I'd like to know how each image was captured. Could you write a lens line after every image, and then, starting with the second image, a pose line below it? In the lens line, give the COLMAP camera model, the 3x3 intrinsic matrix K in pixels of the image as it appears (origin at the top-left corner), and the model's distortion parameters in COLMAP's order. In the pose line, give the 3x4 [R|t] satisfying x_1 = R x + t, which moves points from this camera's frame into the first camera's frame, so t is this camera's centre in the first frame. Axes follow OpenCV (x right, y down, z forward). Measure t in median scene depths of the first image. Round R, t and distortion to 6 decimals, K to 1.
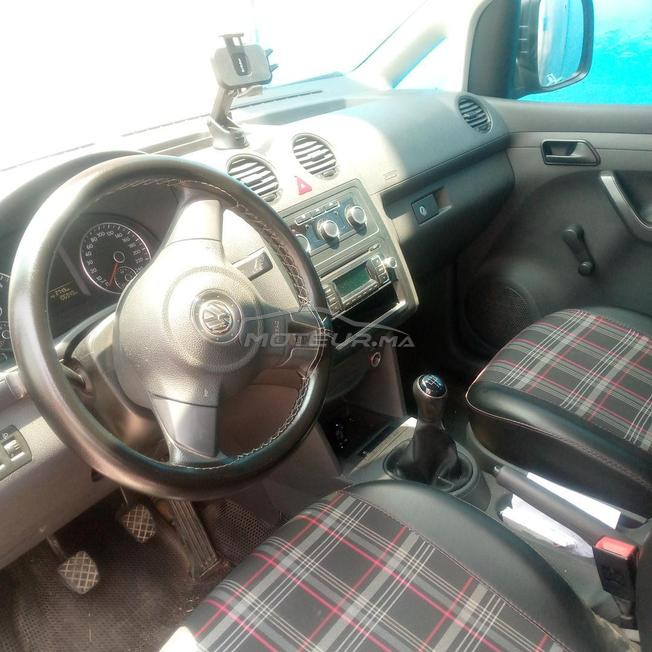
lens RADIAL K [[698.5, 0, 338.5], [0, 698.5, 325.7], [0, 0, 1]] dist [0.095151, -0.226298]
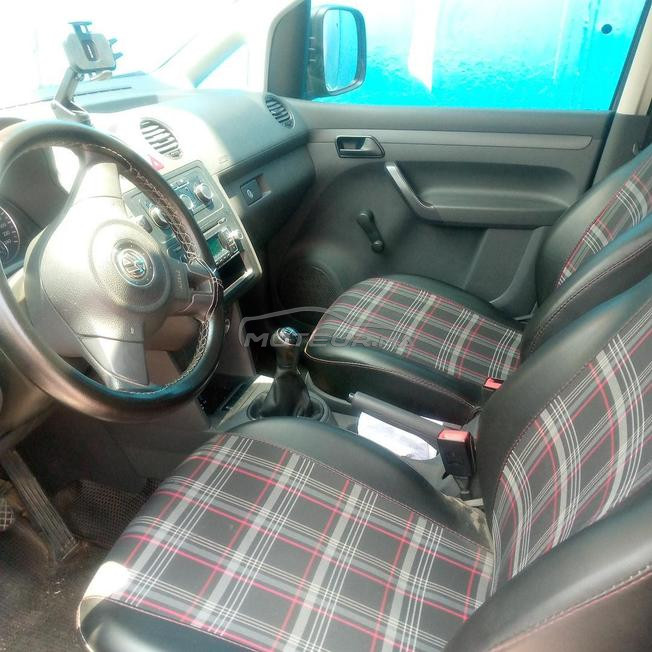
lens RADIAL K [[698.5, 0, 338.5], [0, 698.5, 325.7], [0, 0, 1]] dist [0.095151, -0.226298]
pose [[0.935851, -0.078759, 0.343482, -0.170033], [0.088876, 0.995947, -0.013787, 0.085044], [-0.341004, 0.043430, 0.939058, -0.103322]]
